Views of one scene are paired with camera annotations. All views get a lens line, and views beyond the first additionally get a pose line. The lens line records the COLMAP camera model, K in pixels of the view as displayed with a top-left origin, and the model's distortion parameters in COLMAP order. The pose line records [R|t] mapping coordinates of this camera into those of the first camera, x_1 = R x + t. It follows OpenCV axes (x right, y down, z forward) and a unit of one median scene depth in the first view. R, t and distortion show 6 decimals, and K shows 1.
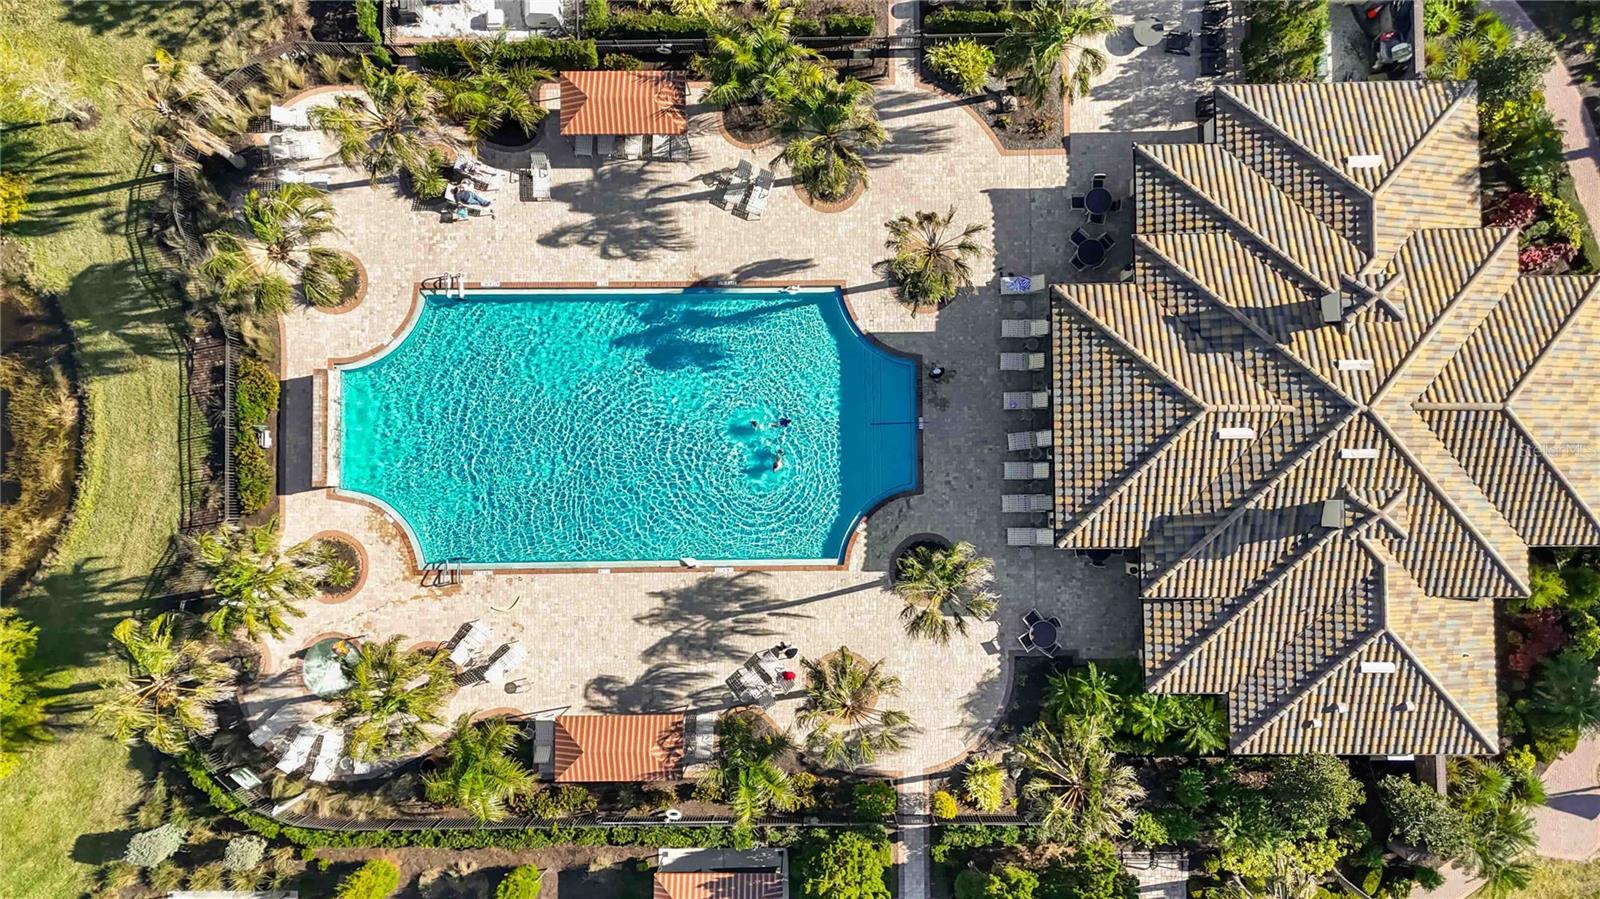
lens RADIAL K [[1199.2, 0, 787.7], [0, 1199.2, 460.4], [0, 0, 1]] dist [0.033825, -0.015300]
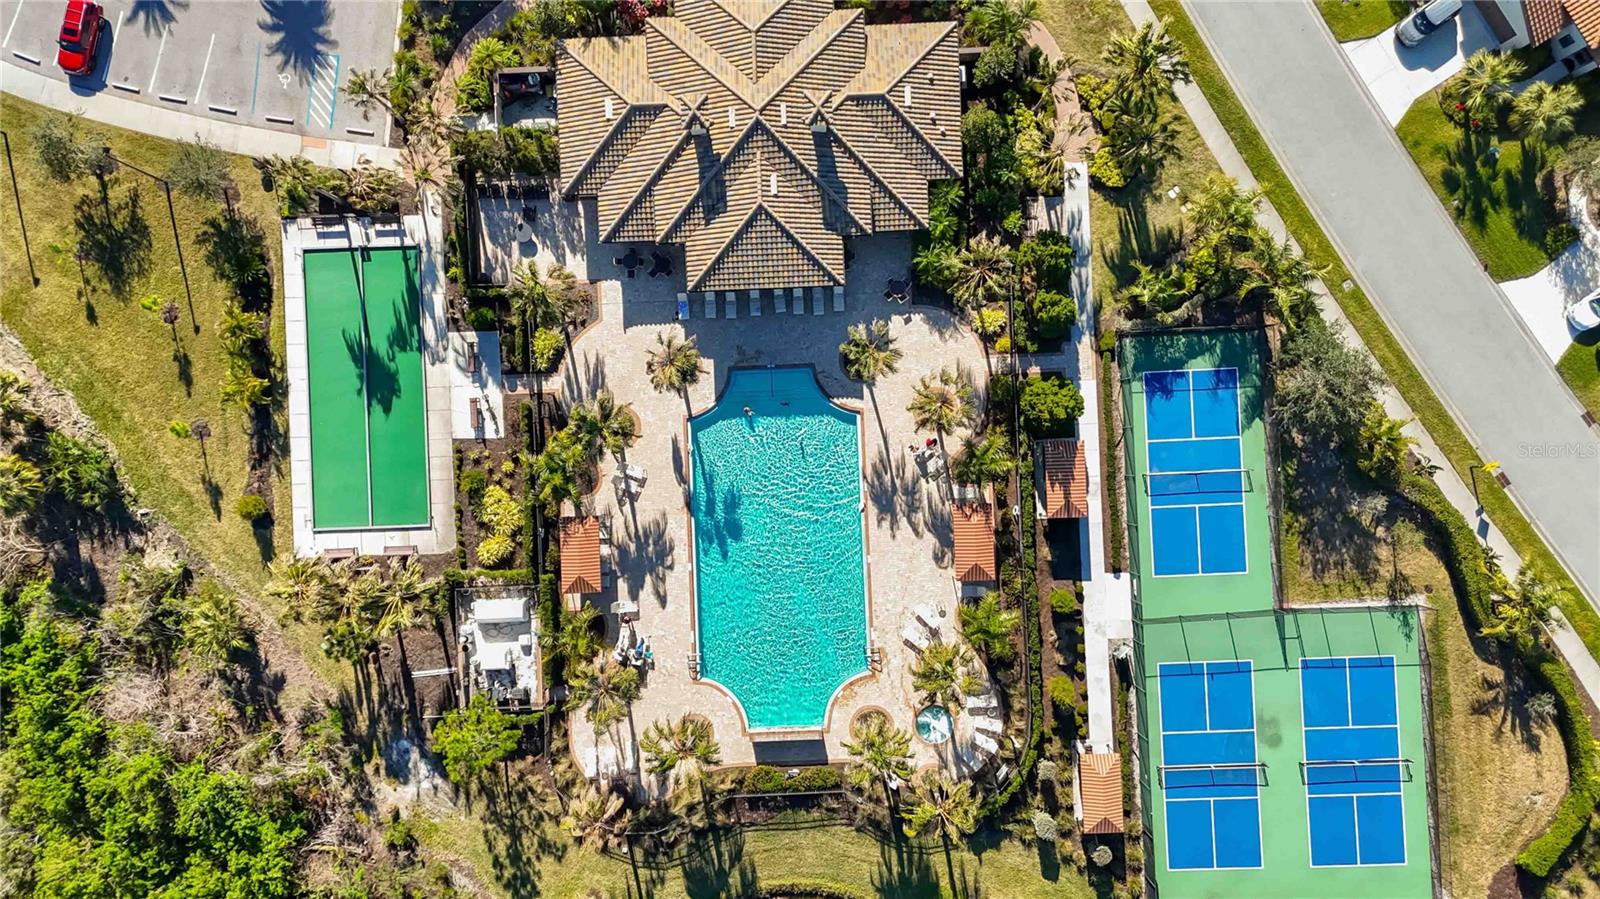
lens RADIAL K [[1199.2, 0, 789.0], [0, 1199.2, 444.1], [0, 0, 1]] dist [0.033825, -0.015300]
pose [[-0.031218, -0.998741, 0.039260, -0.059888], [0.999478, -0.030868, 0.009486, -0.025883], [-0.008262, 0.039536, 0.999184, -0.630667]]
